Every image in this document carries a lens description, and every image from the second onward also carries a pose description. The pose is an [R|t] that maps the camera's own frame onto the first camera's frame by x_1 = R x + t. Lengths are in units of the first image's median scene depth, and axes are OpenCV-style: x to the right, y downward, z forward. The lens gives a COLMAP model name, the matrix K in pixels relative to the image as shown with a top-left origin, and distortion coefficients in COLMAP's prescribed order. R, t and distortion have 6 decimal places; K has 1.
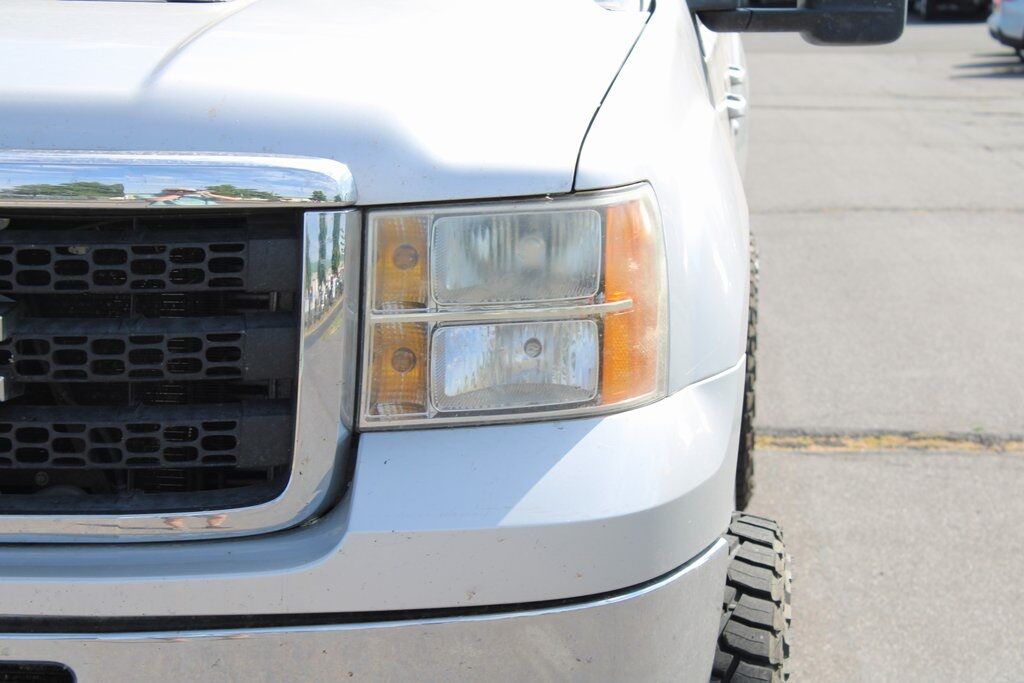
lens RADIAL K [[2504.8, 0, 512.0], [0, 2504.8, 341.5], [0, 0, 1]] dist [0.080134, 0.215717]
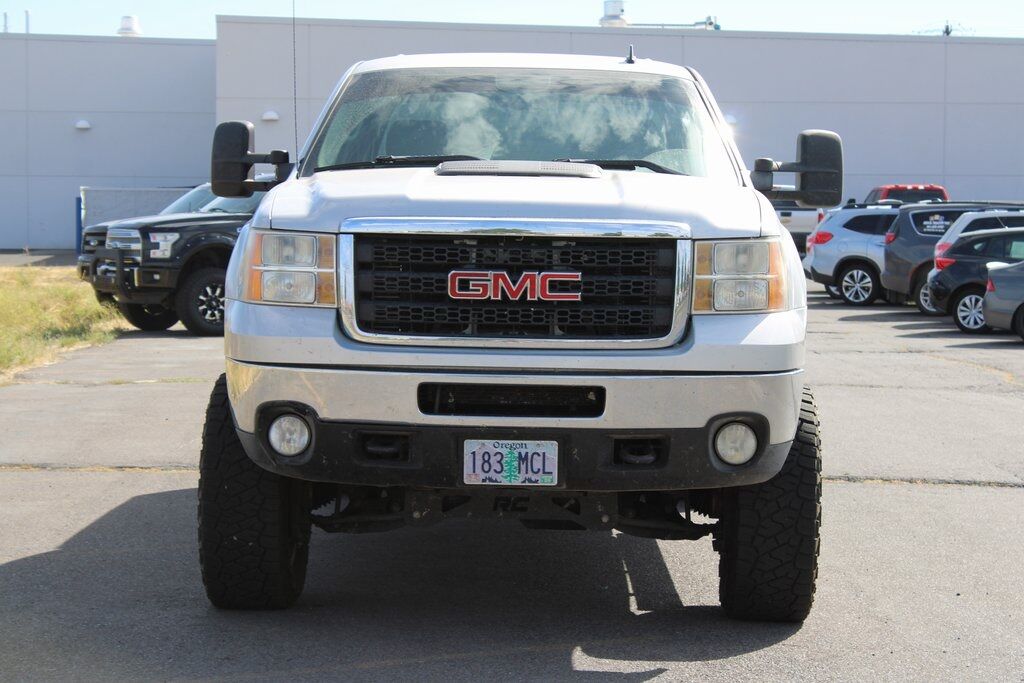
lens RADIAL K [[2504.8, 0, 512.0], [0, 2504.8, 341.5], [0, 0, 1]] dist [0.080134, 0.215717]
pose [[0.996885, 0.004385, 0.078743, -0.512135], [0.003603, 0.994878, -0.101019, 0.369496], [-0.078783, 0.100988, 0.991763, -1.939643]]
